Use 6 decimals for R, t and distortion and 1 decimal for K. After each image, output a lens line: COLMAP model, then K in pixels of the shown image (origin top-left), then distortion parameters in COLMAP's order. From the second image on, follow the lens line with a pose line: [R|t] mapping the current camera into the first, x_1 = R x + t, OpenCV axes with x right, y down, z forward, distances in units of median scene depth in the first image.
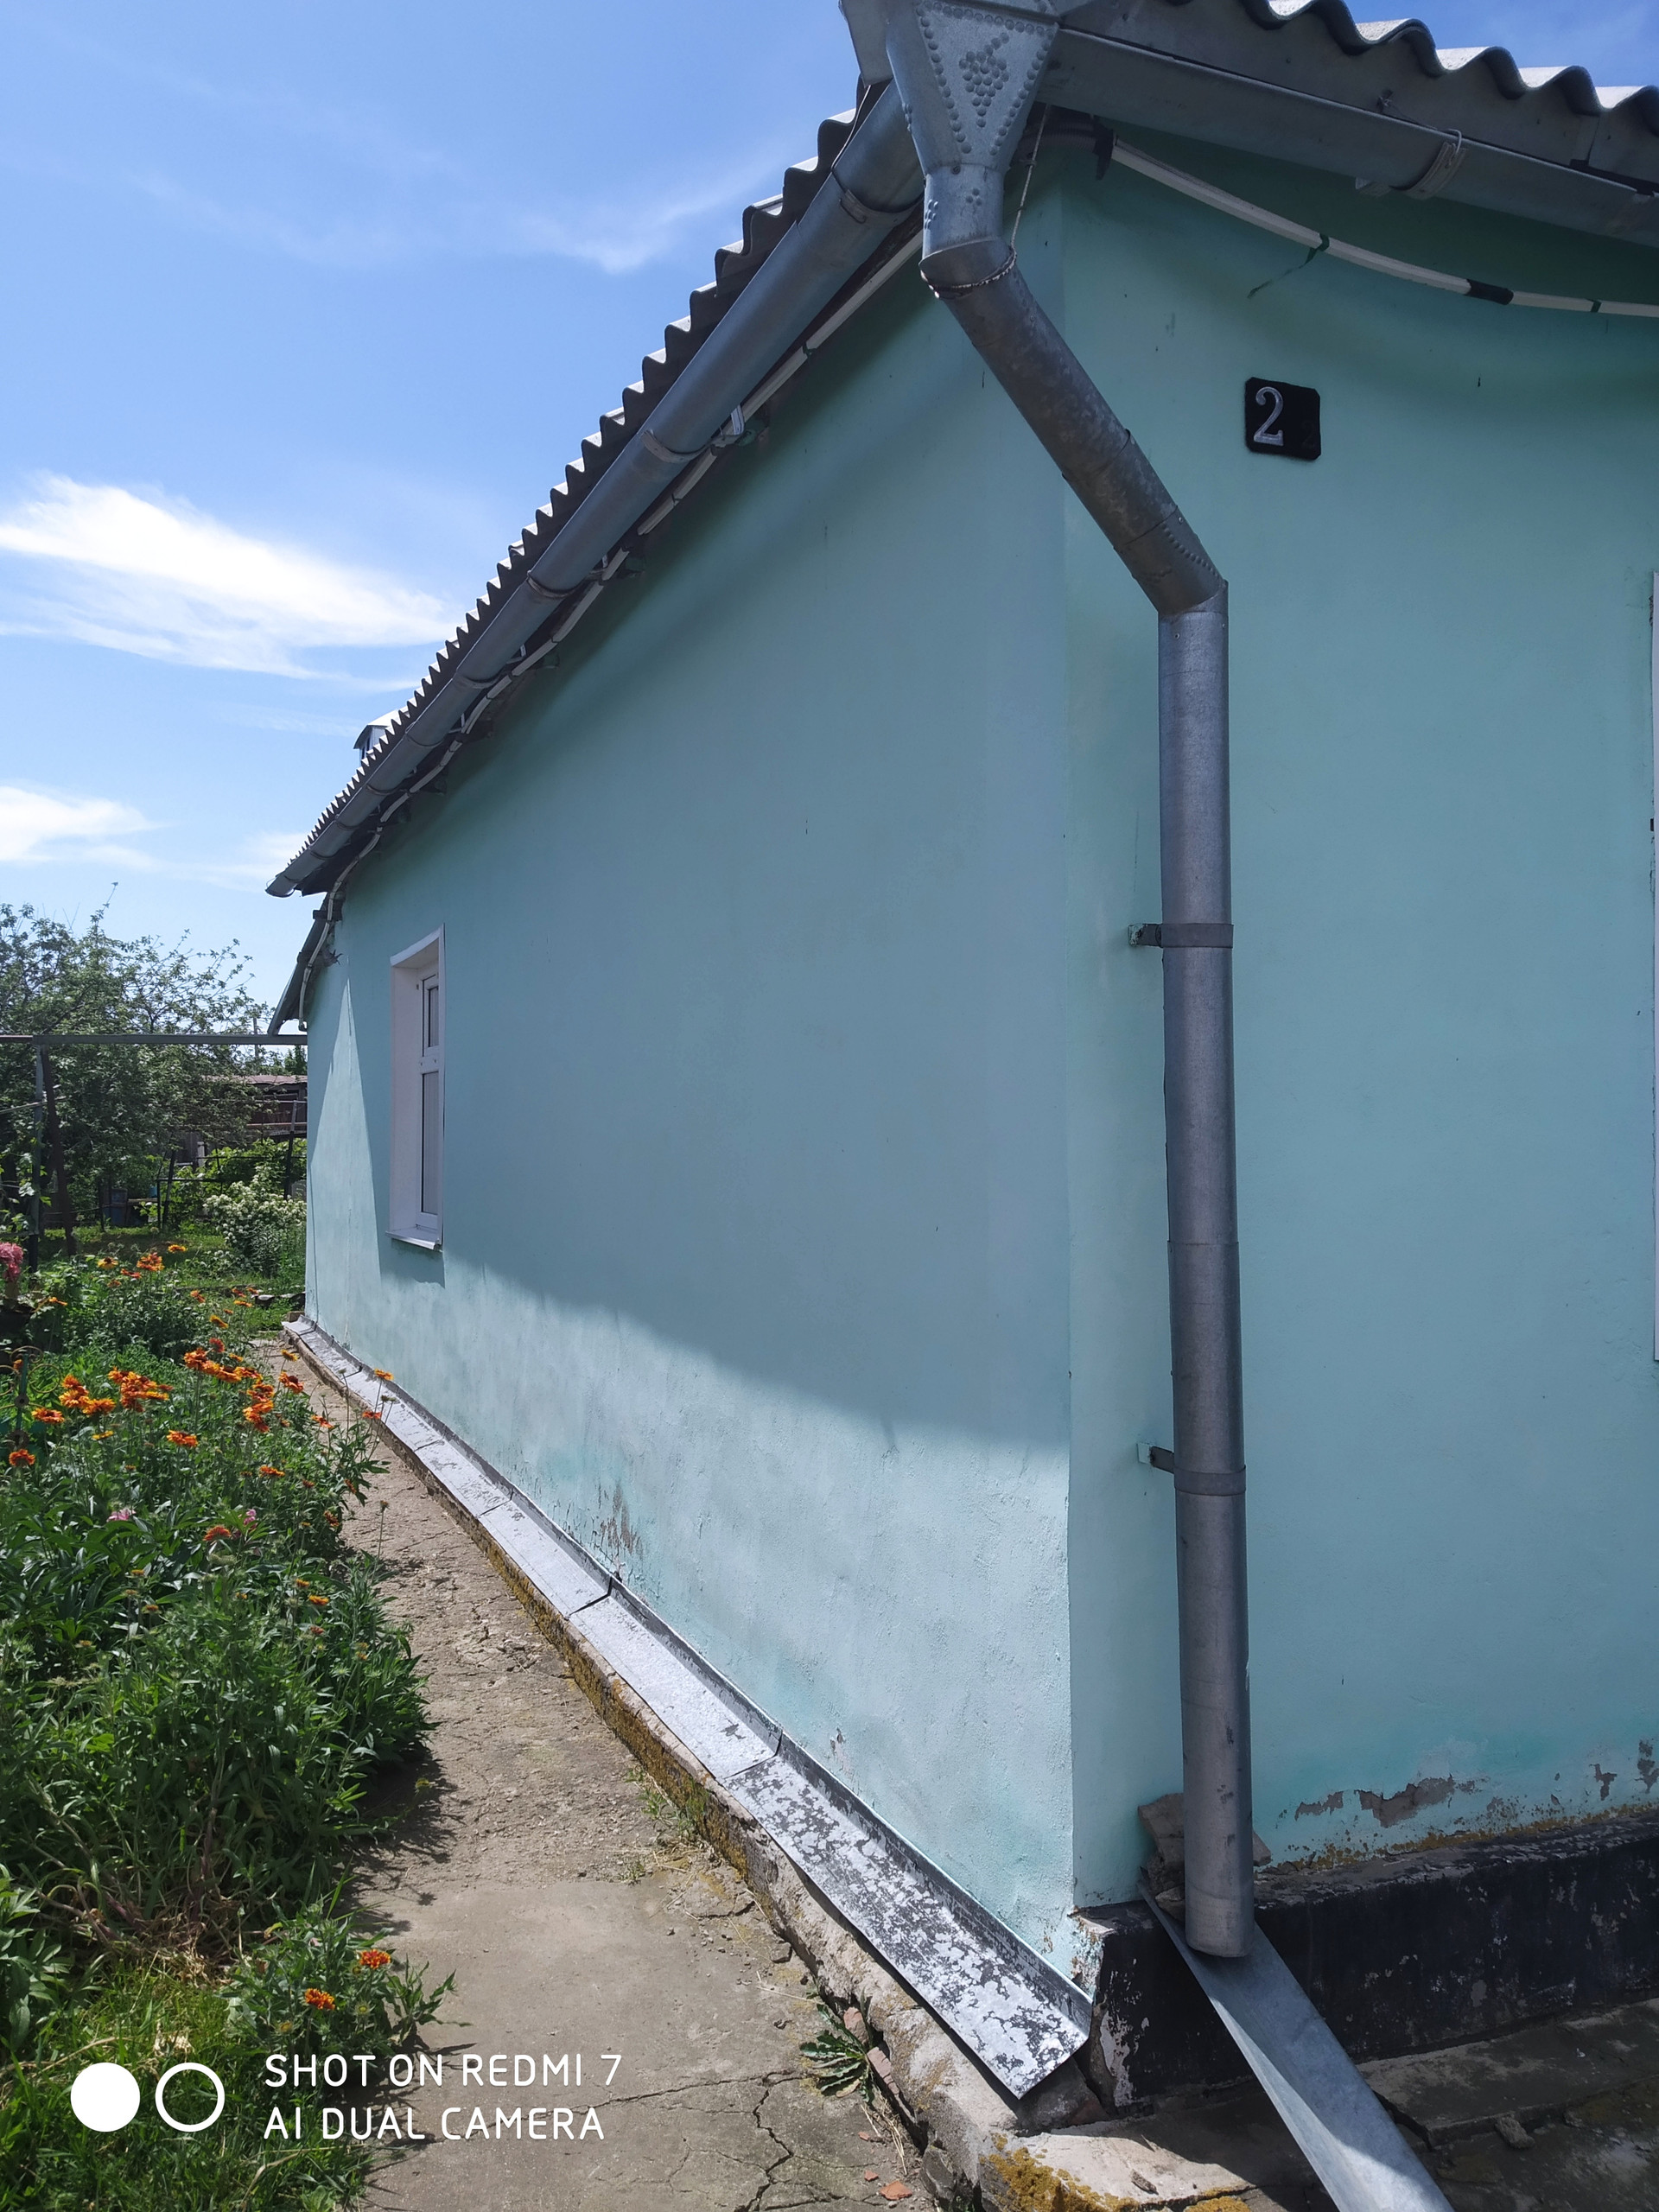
lens RADIAL K [[1748.1, 0, 829.5], [0, 1748.1, 1106.0], [0, 0, 1]] dist [-0.013177, 0.009749]
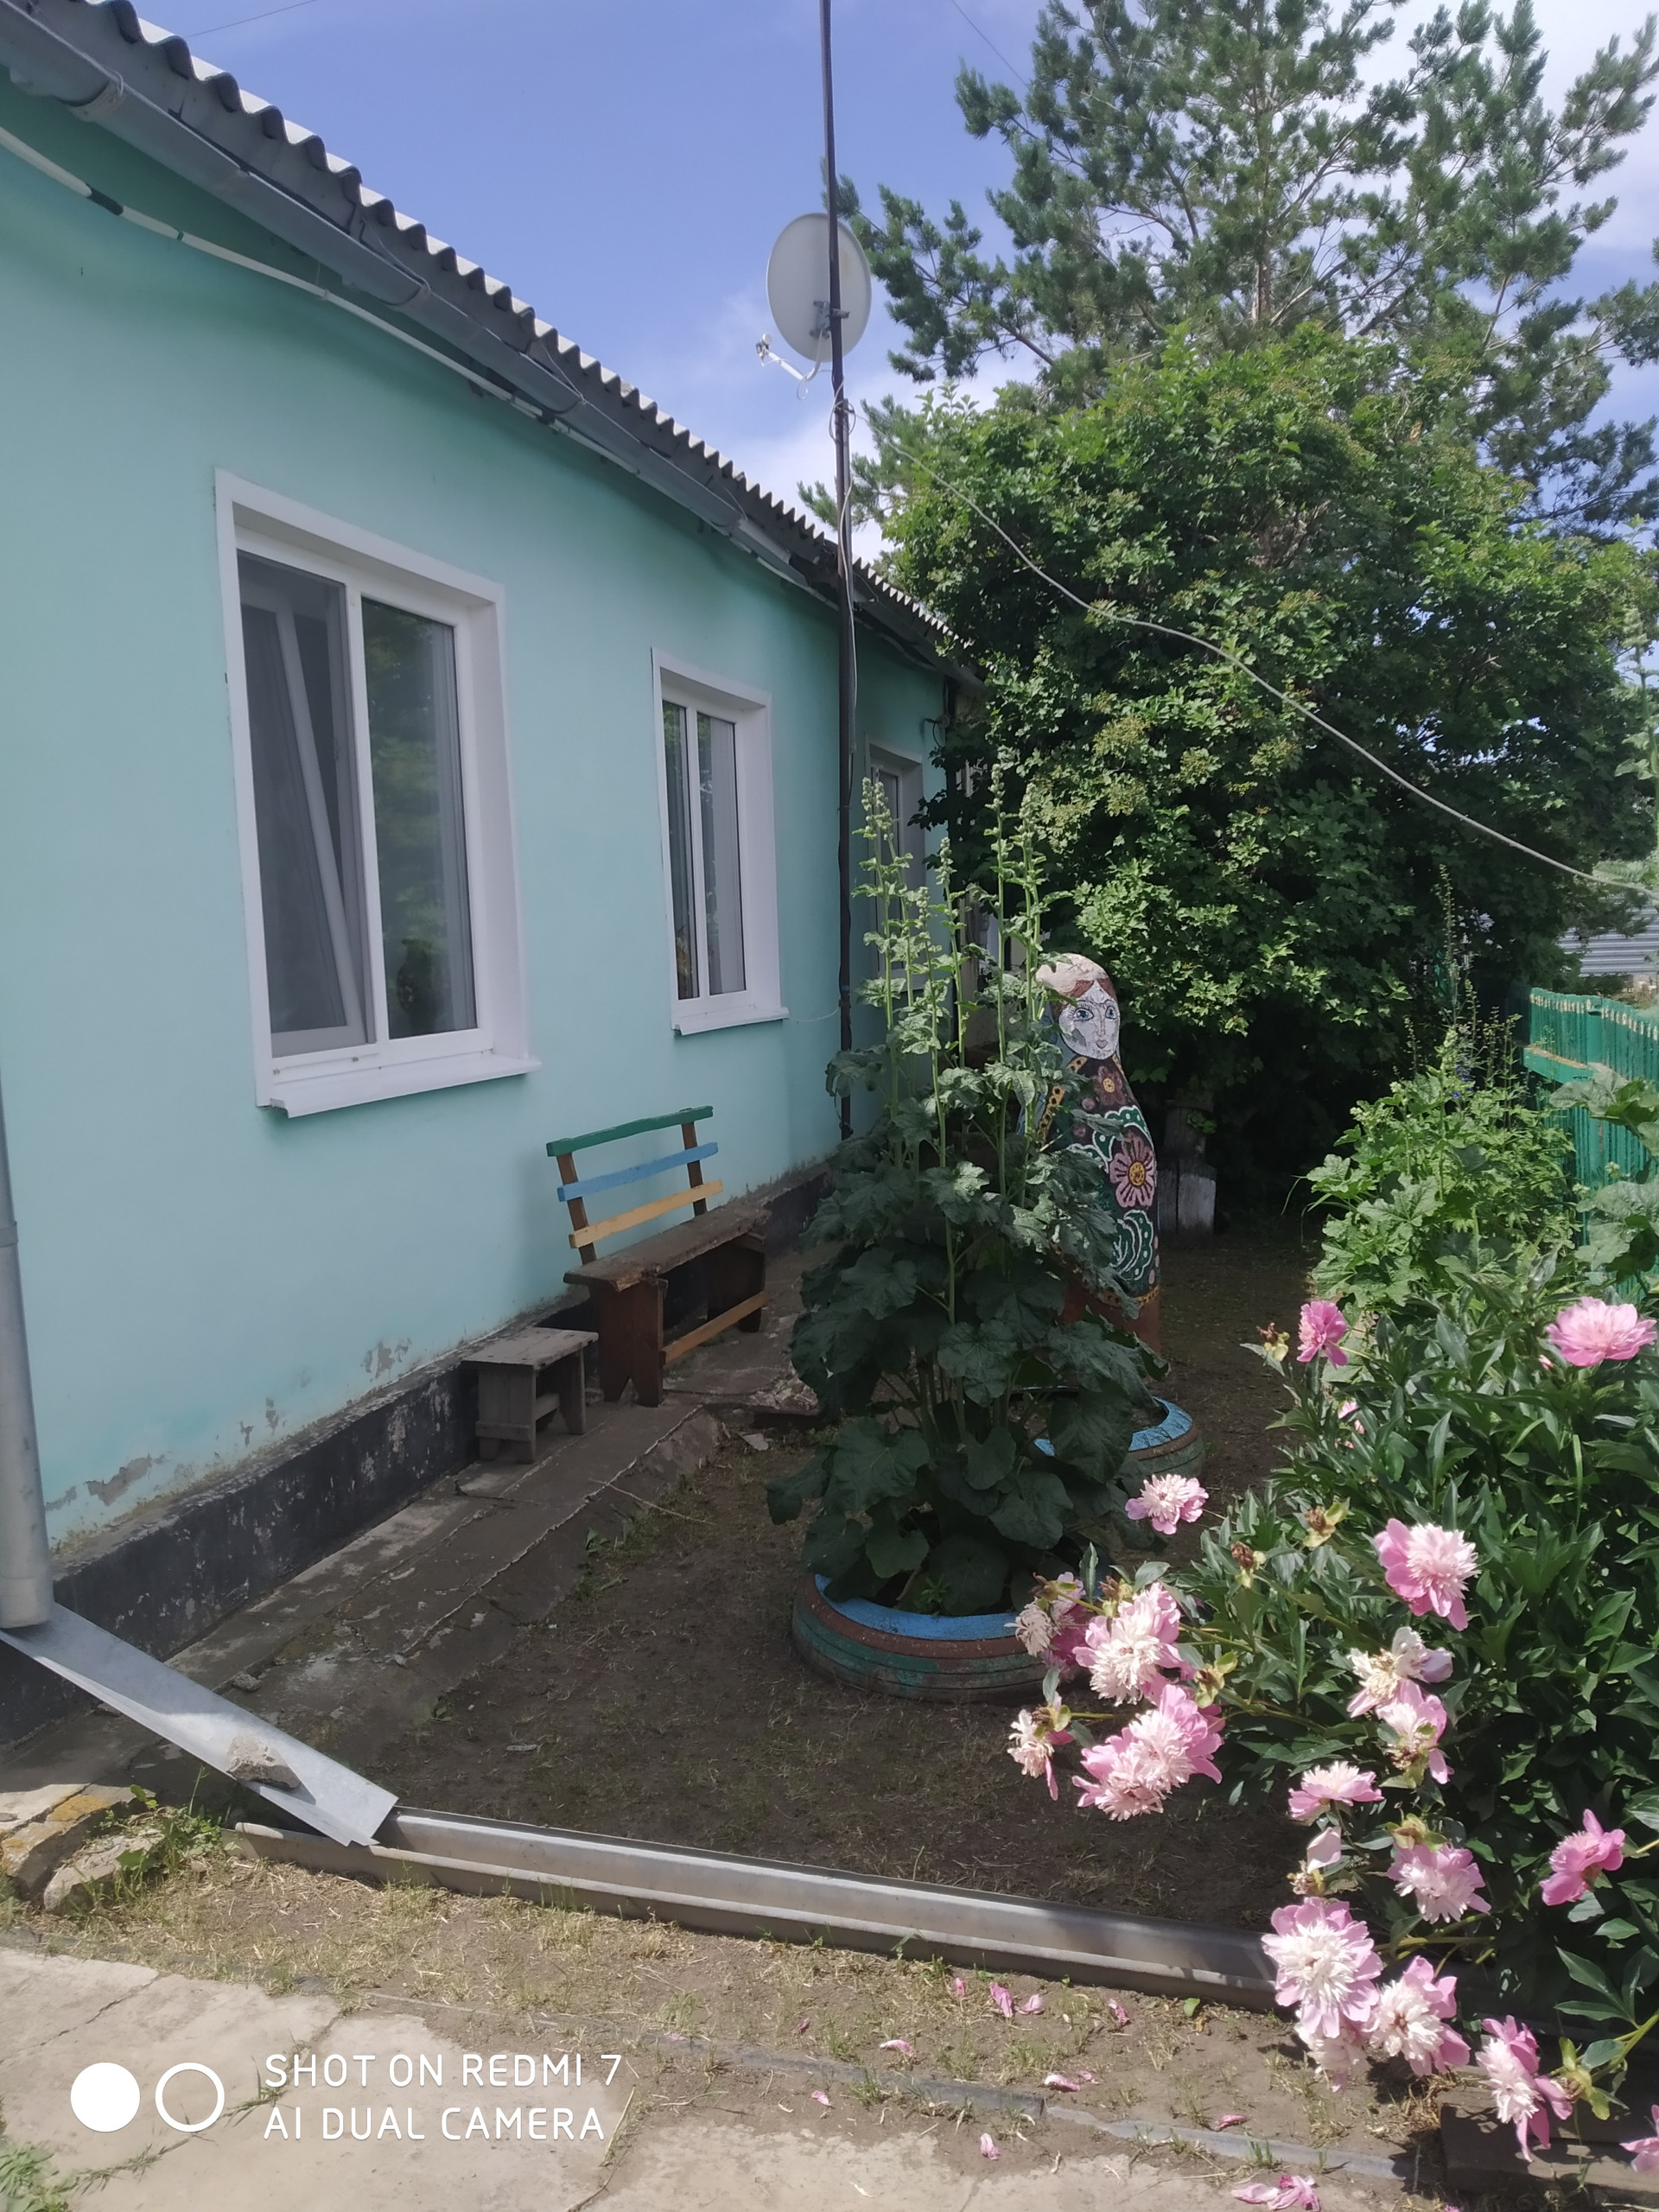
lens RADIAL K [[1748.1, 0, 829.5], [0, 1748.1, 1106.0], [0, 0, 1]] dist [-0.013177, 0.009749]
pose [[0.608460, -0.100869, 0.787148, -0.304554], [0.012611, 0.992993, 0.117499, -0.000577], [-0.793484, -0.061566, 0.605469, -0.120400]]
